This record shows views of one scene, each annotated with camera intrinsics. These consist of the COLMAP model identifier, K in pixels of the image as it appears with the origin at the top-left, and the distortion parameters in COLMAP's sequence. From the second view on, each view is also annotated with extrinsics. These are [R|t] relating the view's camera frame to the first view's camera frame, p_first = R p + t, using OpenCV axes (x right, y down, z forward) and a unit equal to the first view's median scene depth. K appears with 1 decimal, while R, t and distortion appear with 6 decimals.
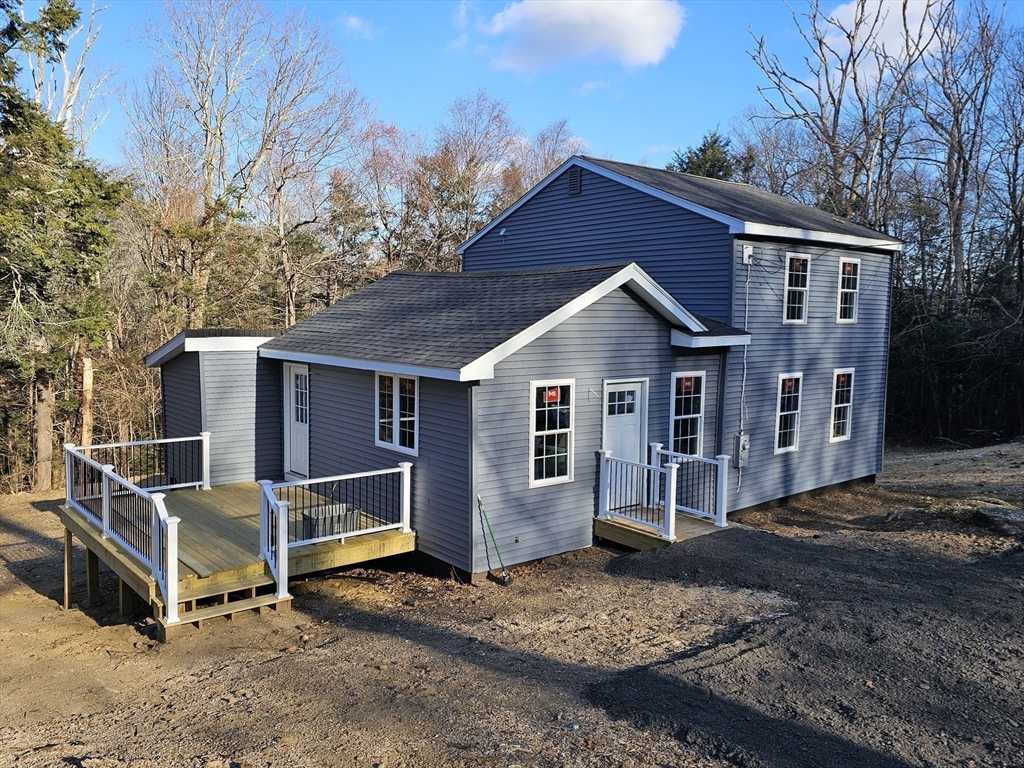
lens RADIAL K [[792.9, 0, 512.0], [0, 792.9, 384.0], [0, 0, 1]] dist [0.053177, -0.005586]
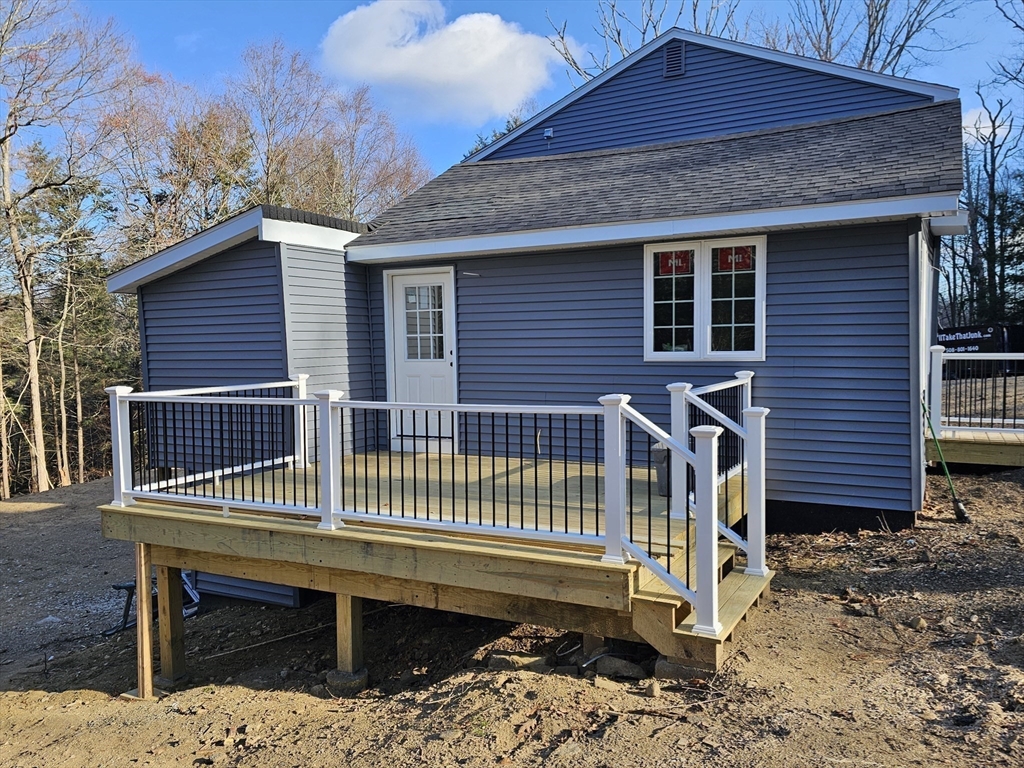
lens RADIAL K [[792.9, 0, 512.0], [0, 792.9, 384.0], [0, 0, 1]] dist [0.053177, -0.005586]
pose [[0.928361, -0.053778, 0.367768, -0.493158], [0.063260, 0.997902, -0.013766, 0.093633], [-0.366256, 0.036045, 0.929816, 0.400583]]
